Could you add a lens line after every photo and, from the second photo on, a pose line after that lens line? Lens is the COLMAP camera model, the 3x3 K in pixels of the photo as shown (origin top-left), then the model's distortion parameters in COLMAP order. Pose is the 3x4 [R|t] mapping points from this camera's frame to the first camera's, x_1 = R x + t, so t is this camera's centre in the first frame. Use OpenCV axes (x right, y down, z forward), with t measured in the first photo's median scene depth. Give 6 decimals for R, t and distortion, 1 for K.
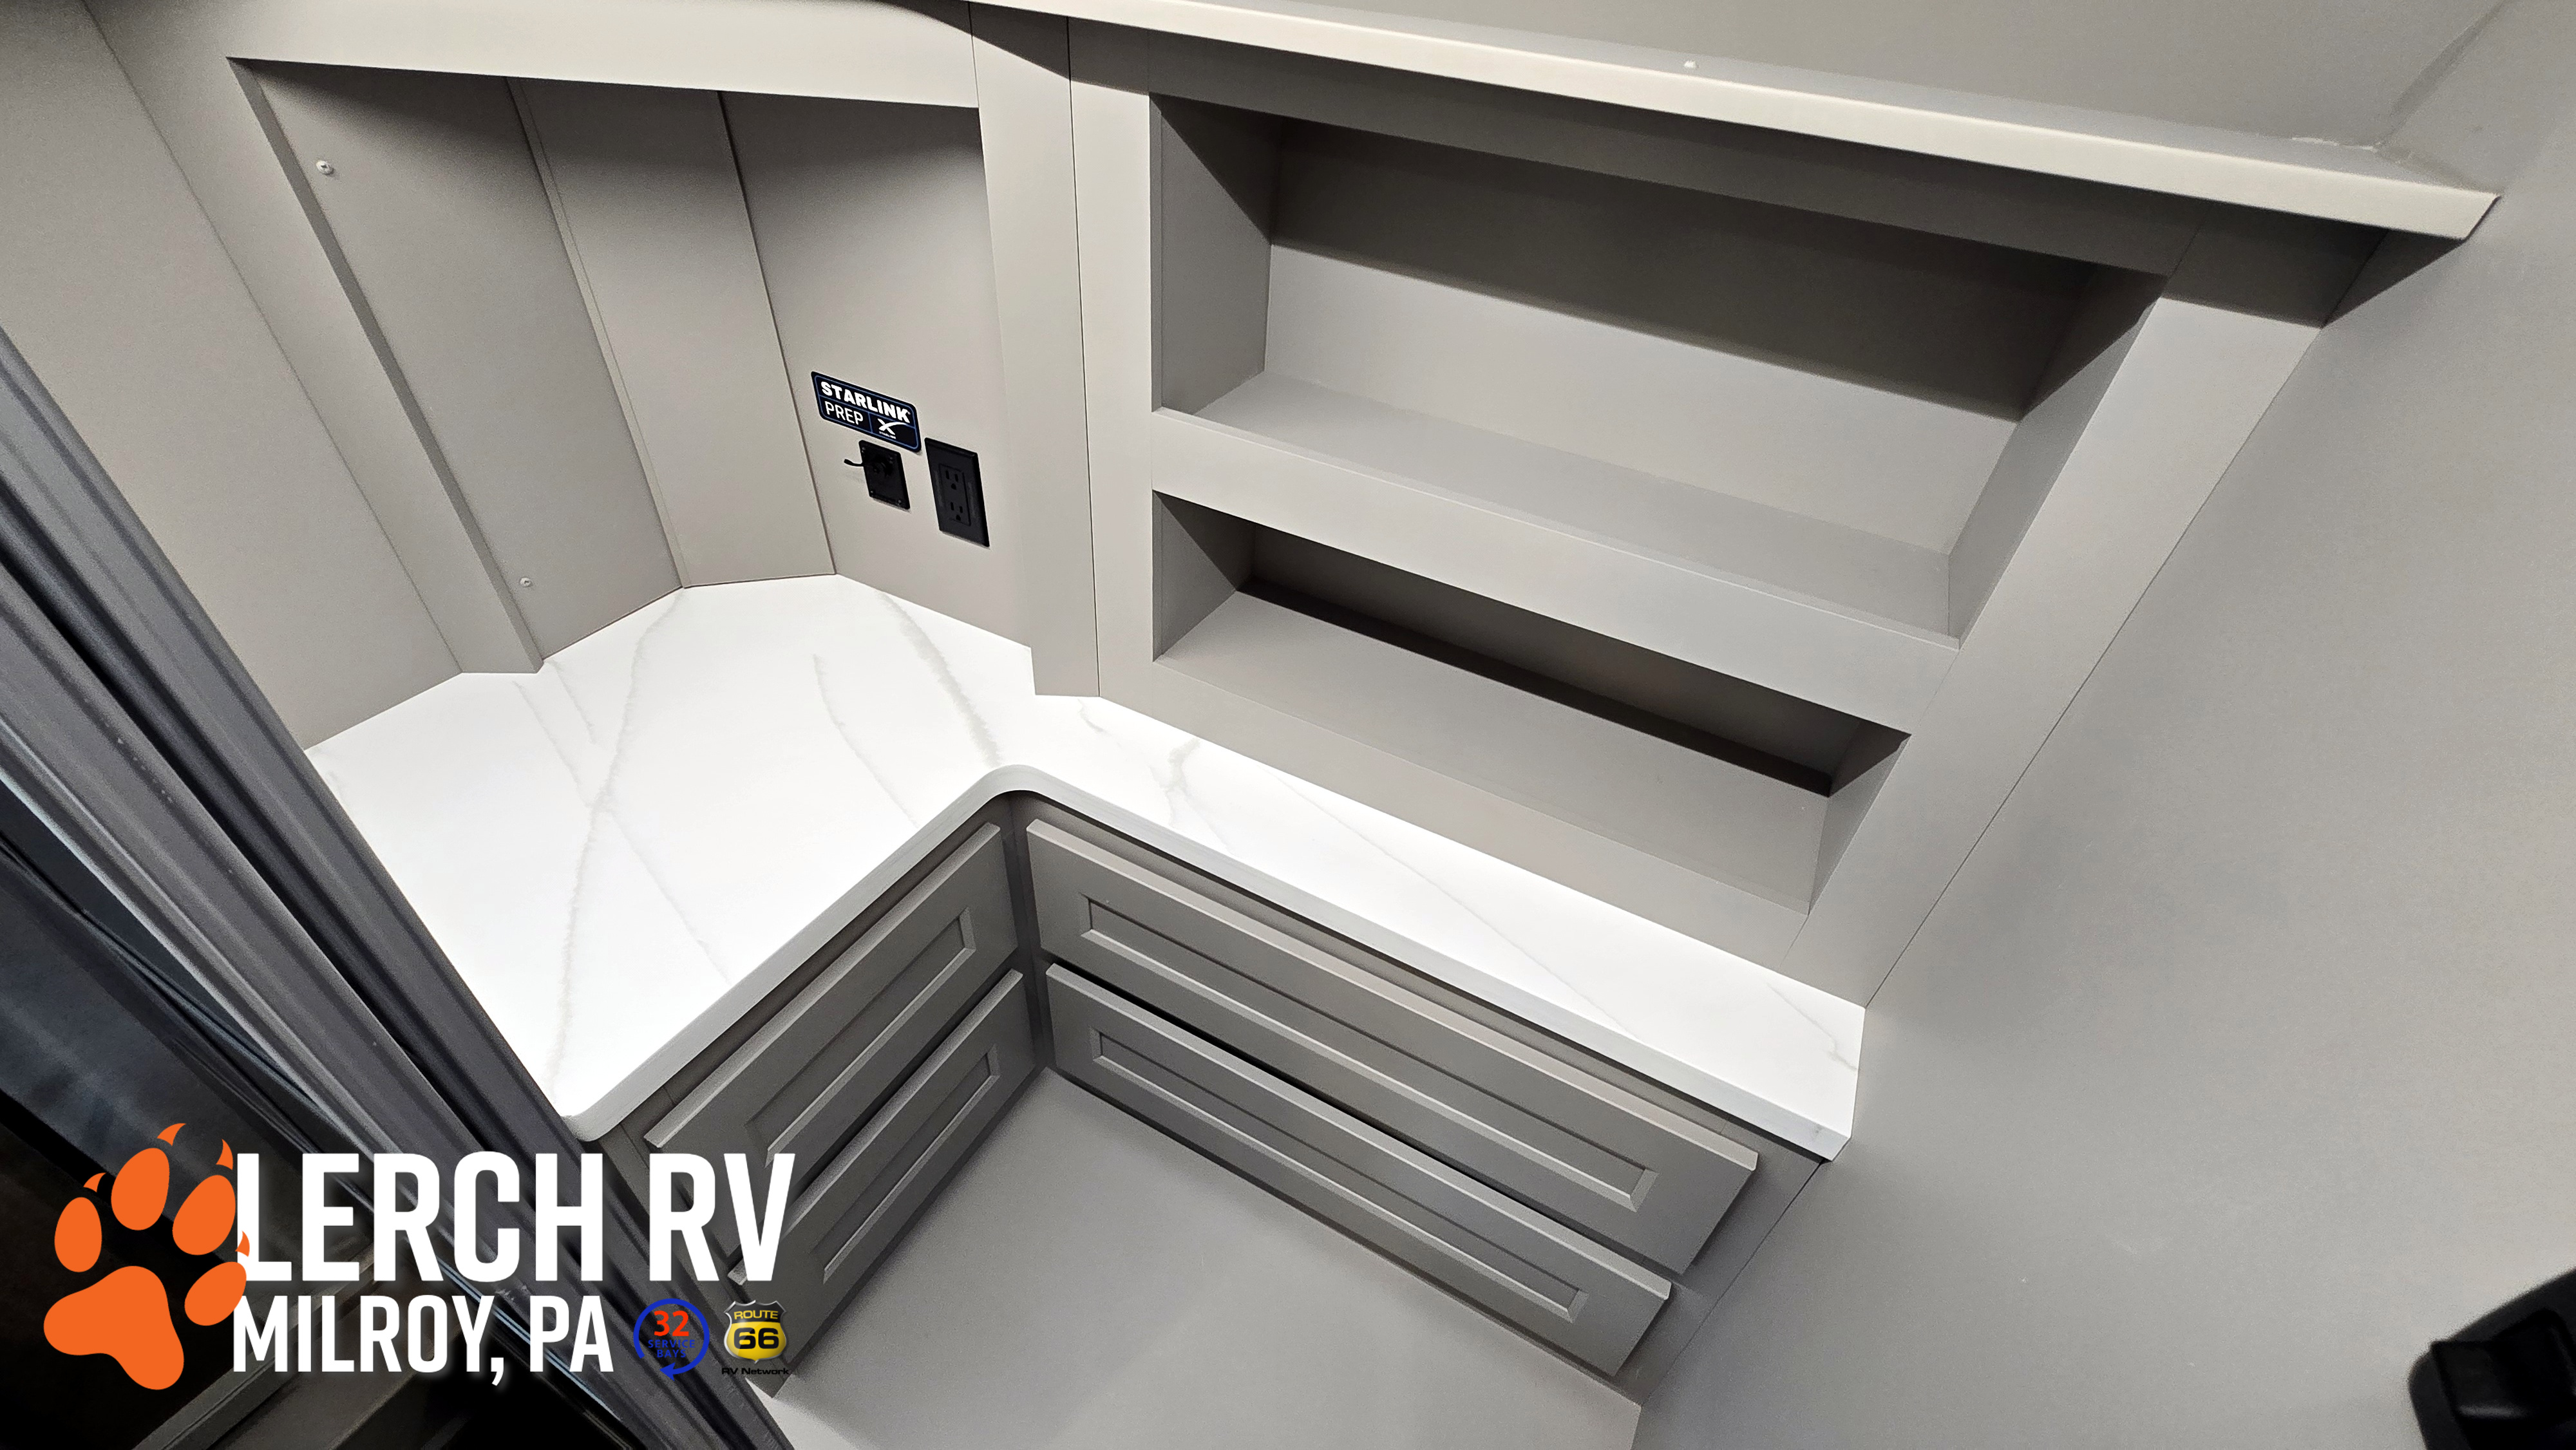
lens RADIAL K [[1048.3, 0, 1290.4], [0, 1048.3, 707.1], [0, 0, 1]] dist [-0.002211, 0.000533]
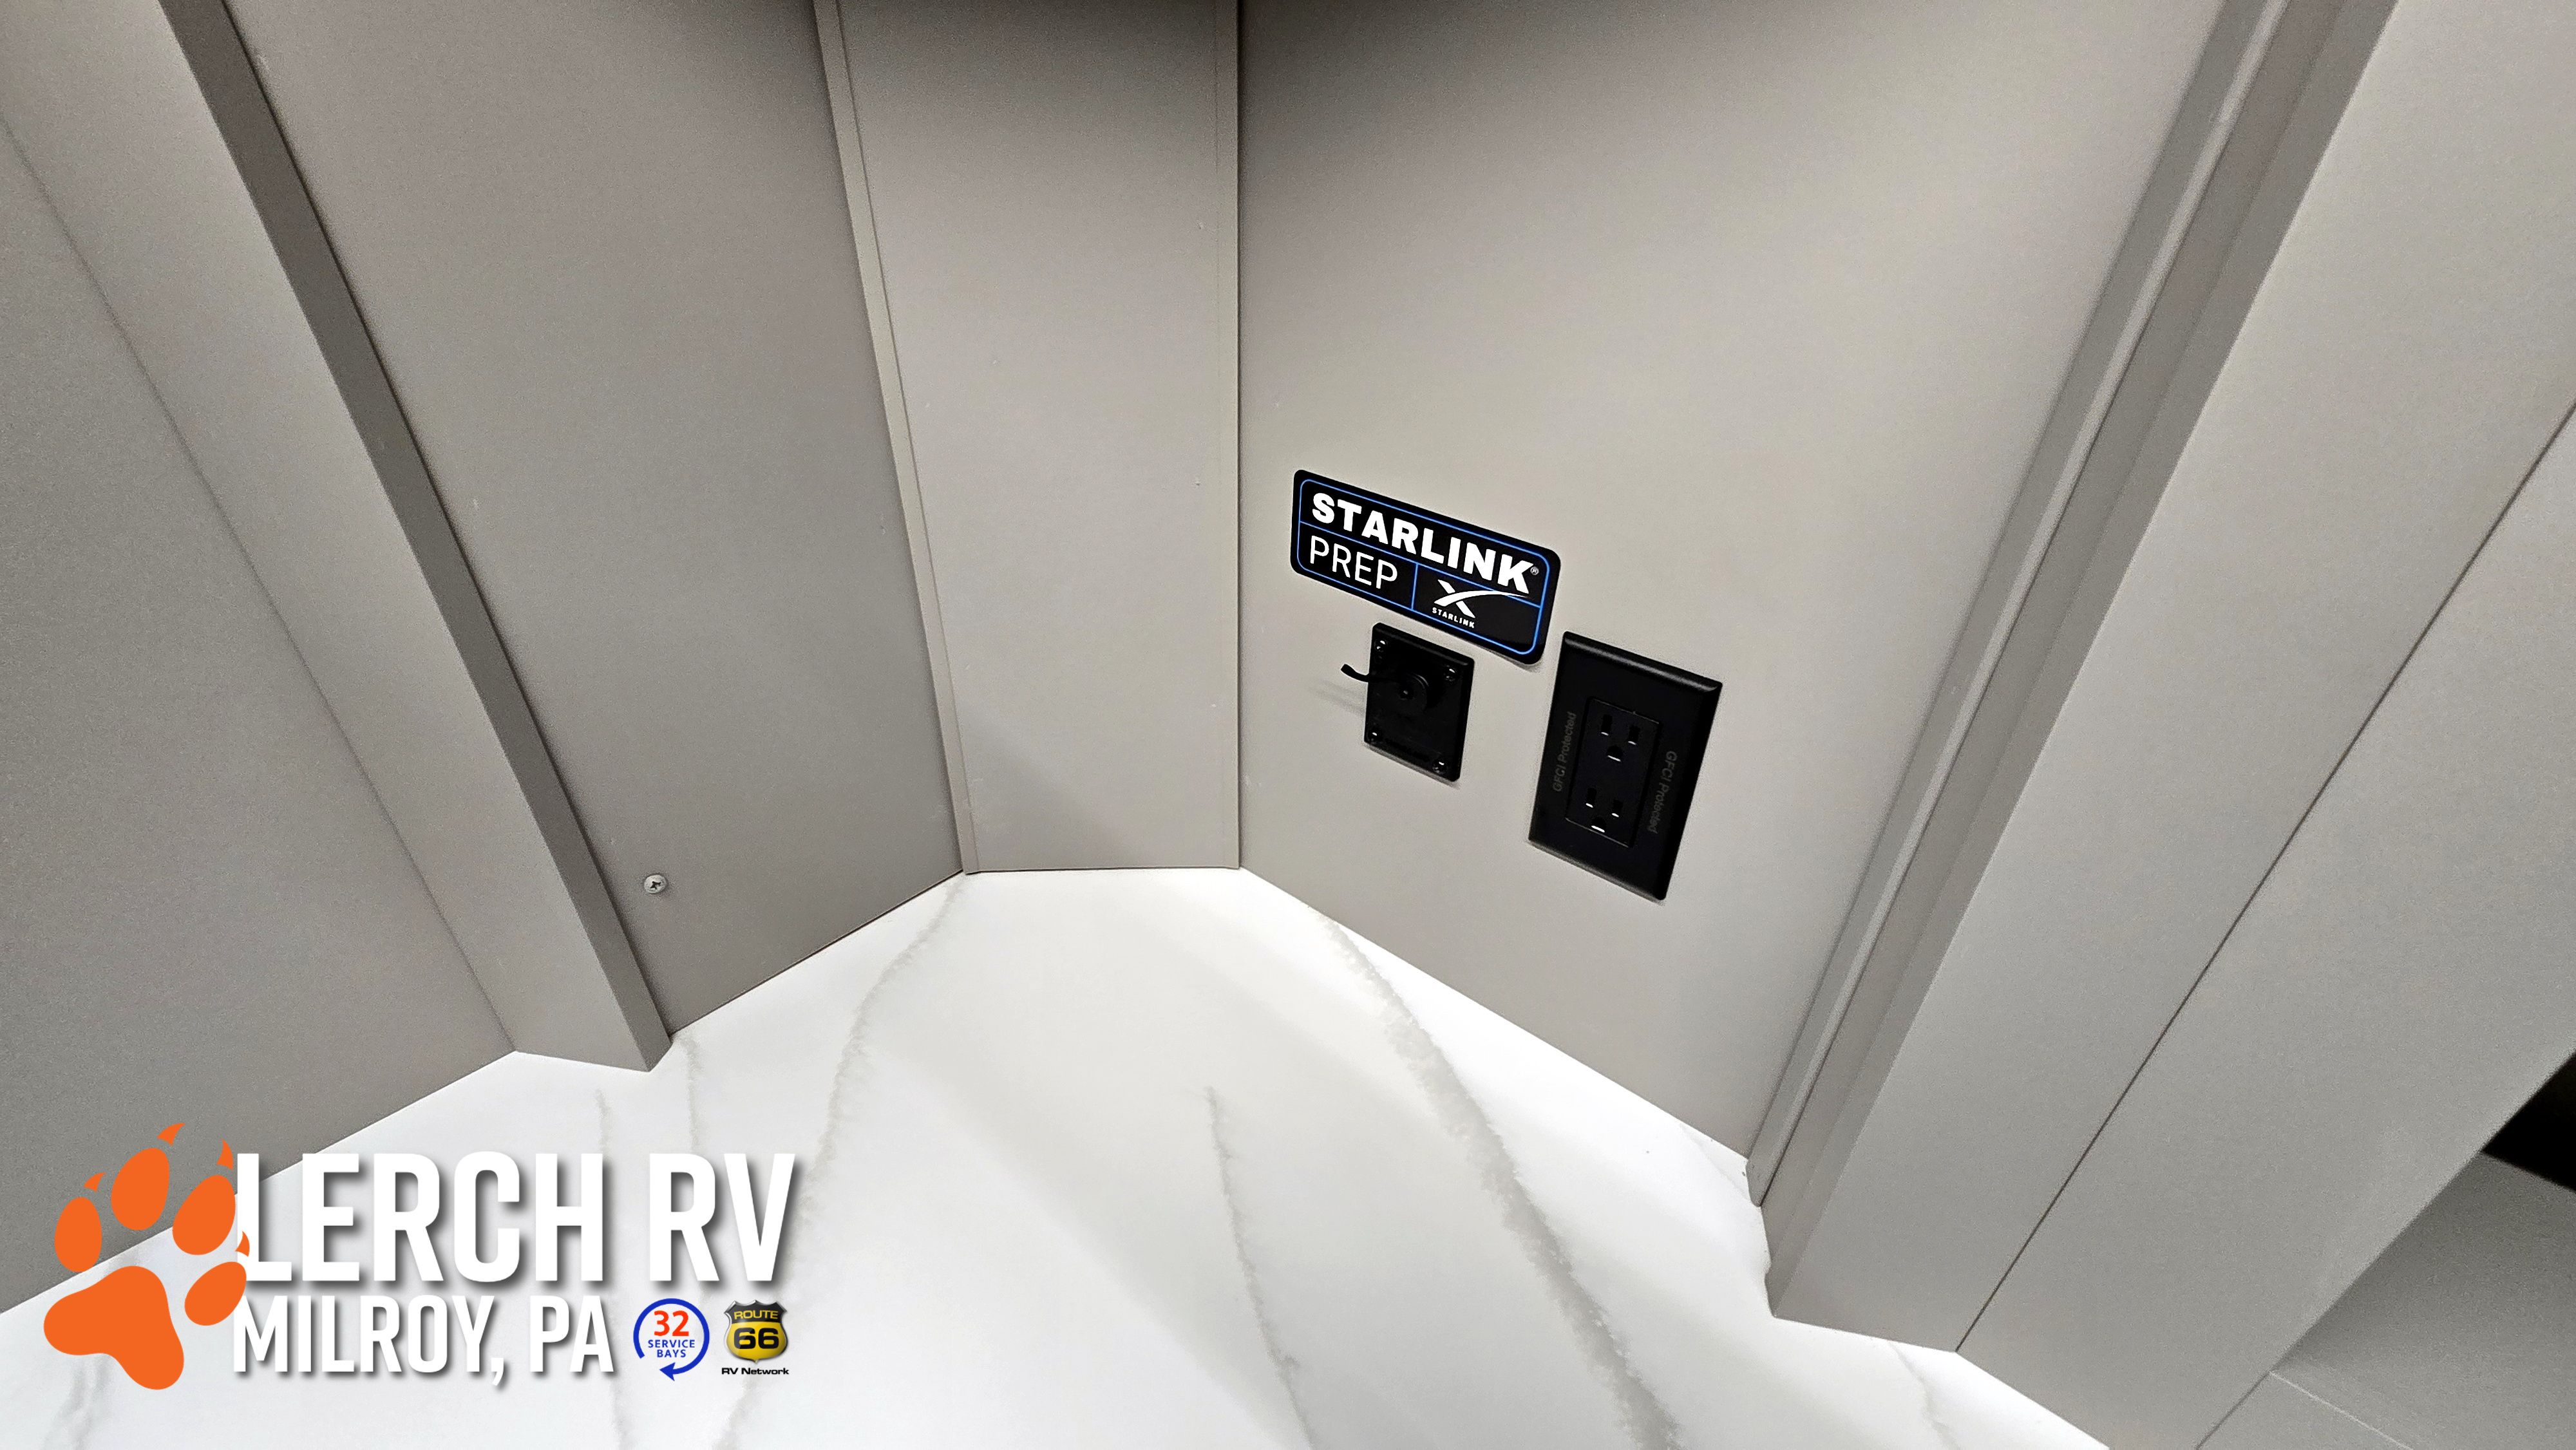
lens RADIAL K [[1048.3, 0, 1290.4], [0, 1048.3, 707.1], [0, 0, 1]] dist [-0.002211, 0.000533]
pose [[0.972303, 0.081682, -0.218986, -0.353117], [-0.113498, 0.984064, -0.136879, -0.158038], [0.204316, 0.157942, 0.966079, 0.580617]]
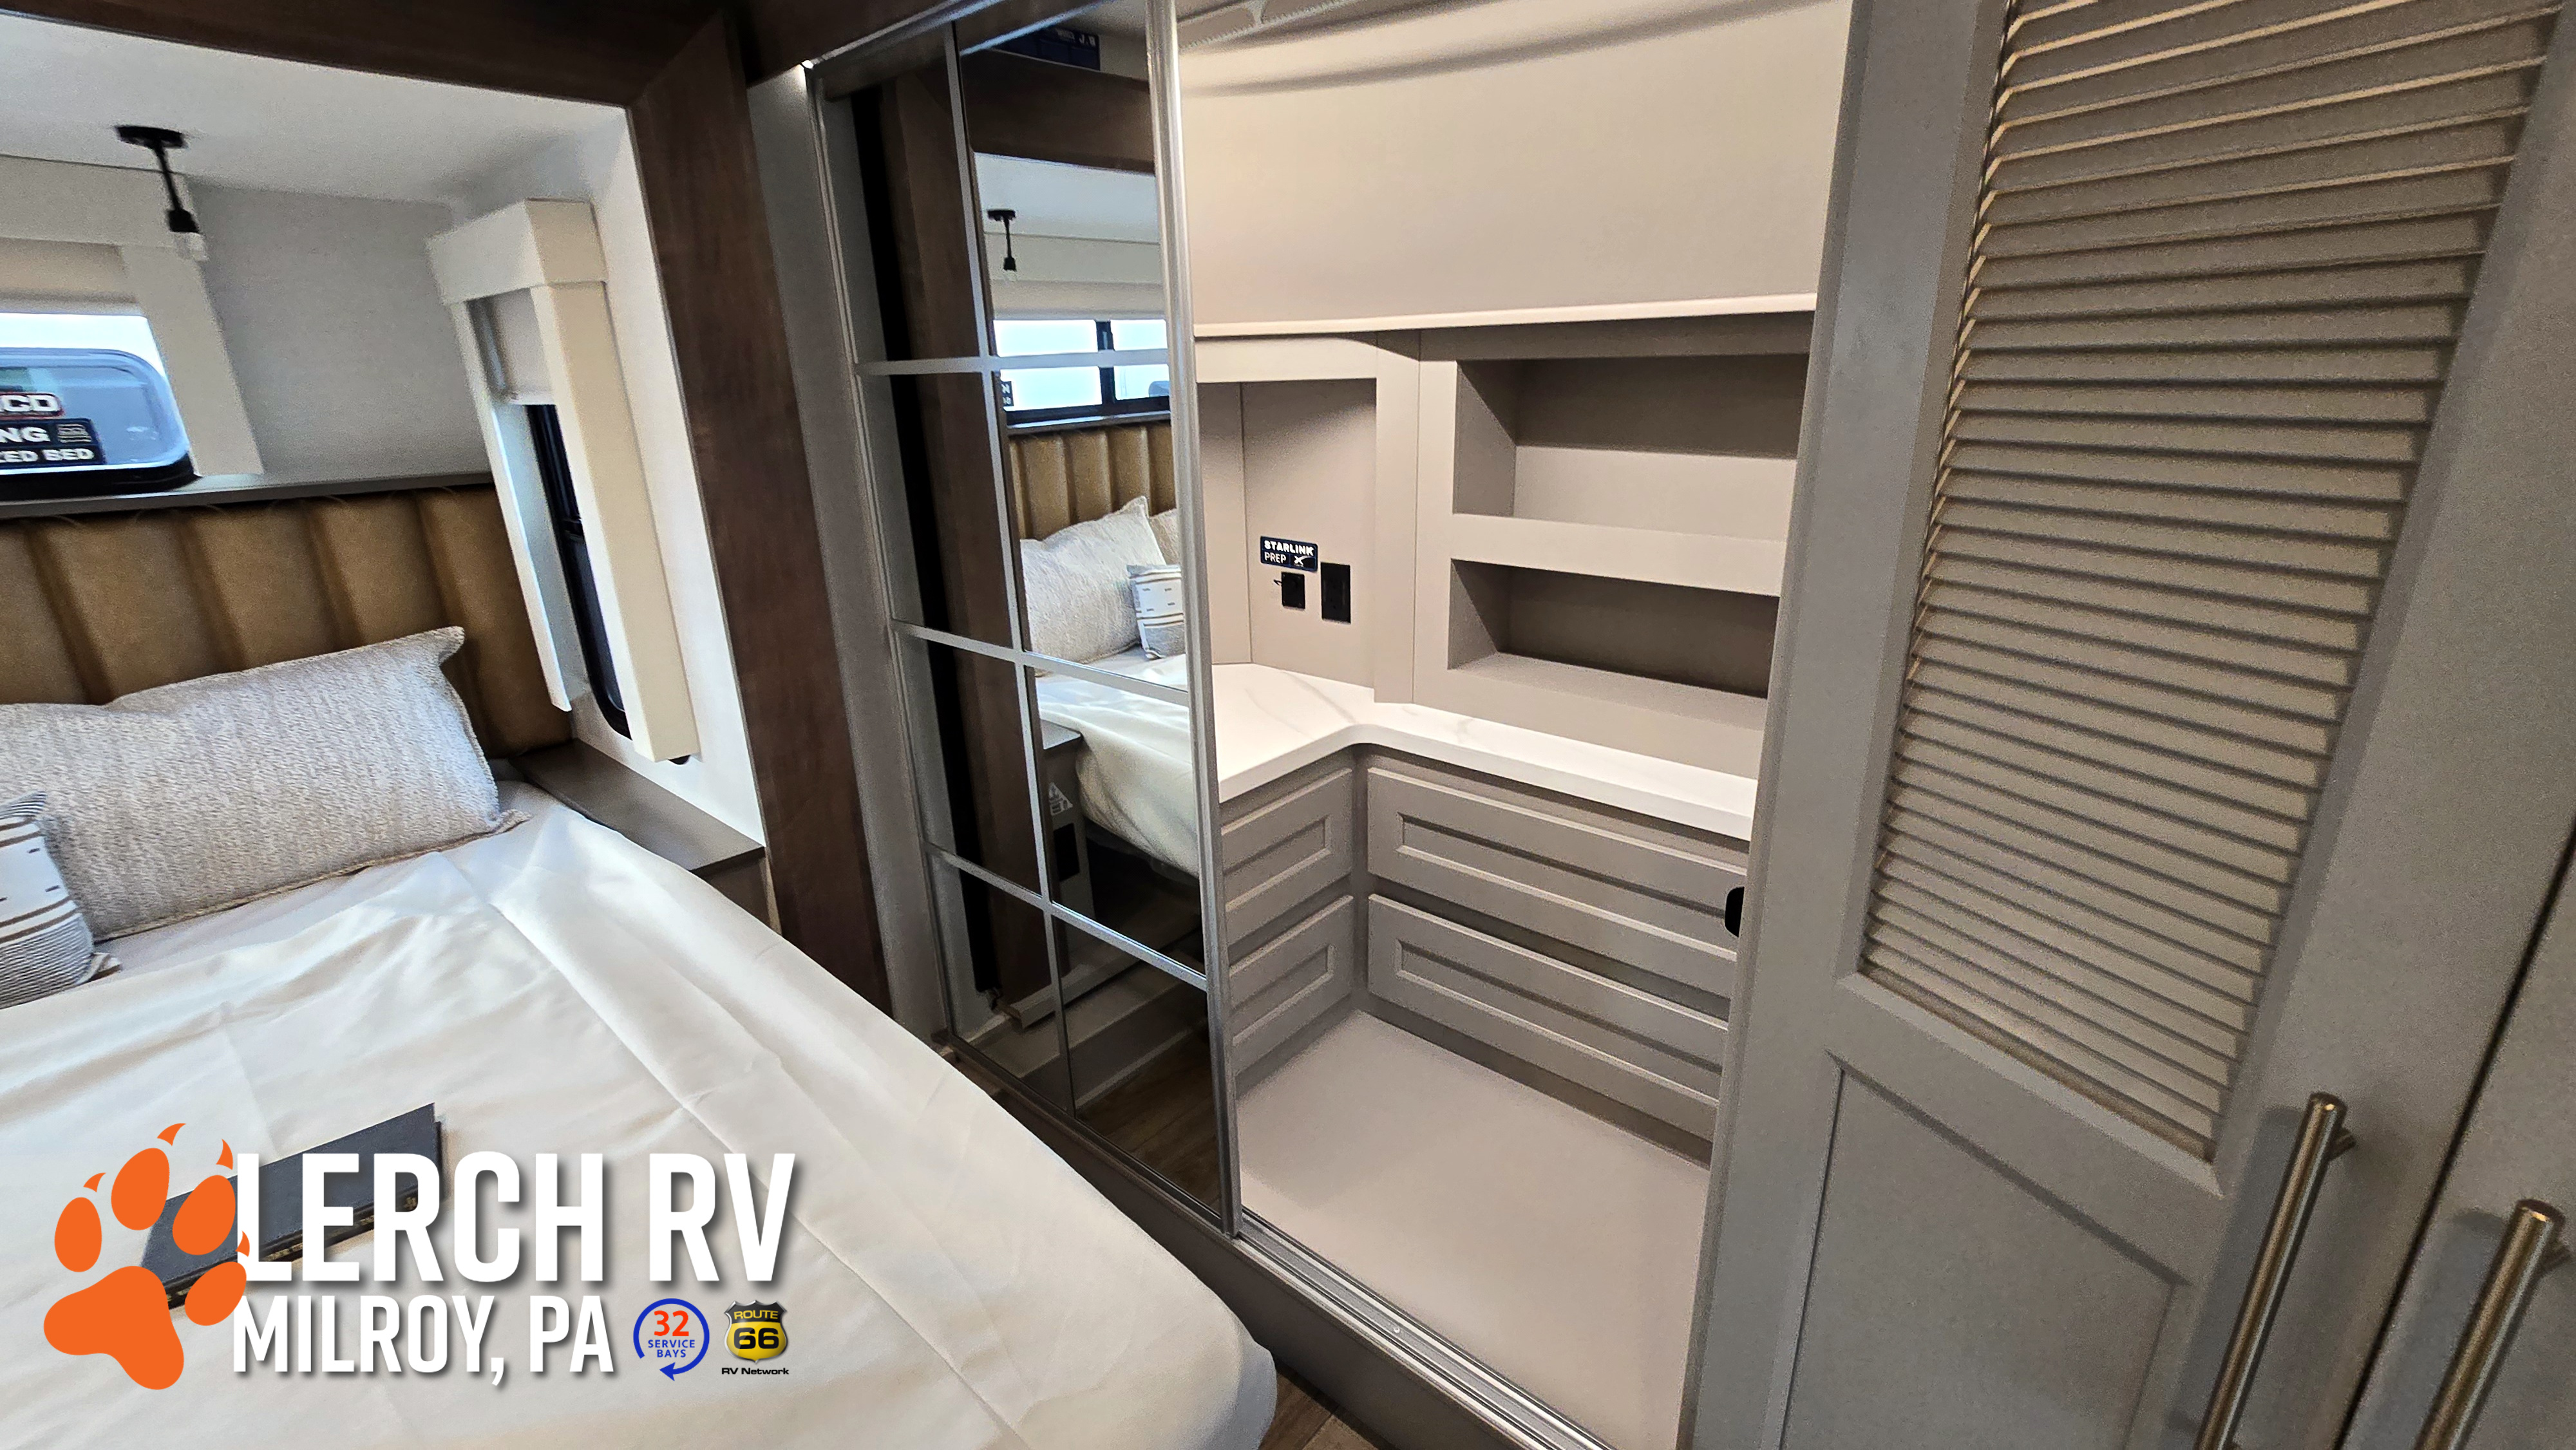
lens RADIAL K [[1048.3, 0, 1290.4], [0, 1048.3, 707.1], [0, 0, 1]] dist [-0.002211, 0.000533]
pose [[0.972700, -0.017713, -0.231391, 0.011743], [-0.066067, 0.934689, -0.349274, 0.594090], [0.222465, 0.355026, 0.908001, -0.543330]]
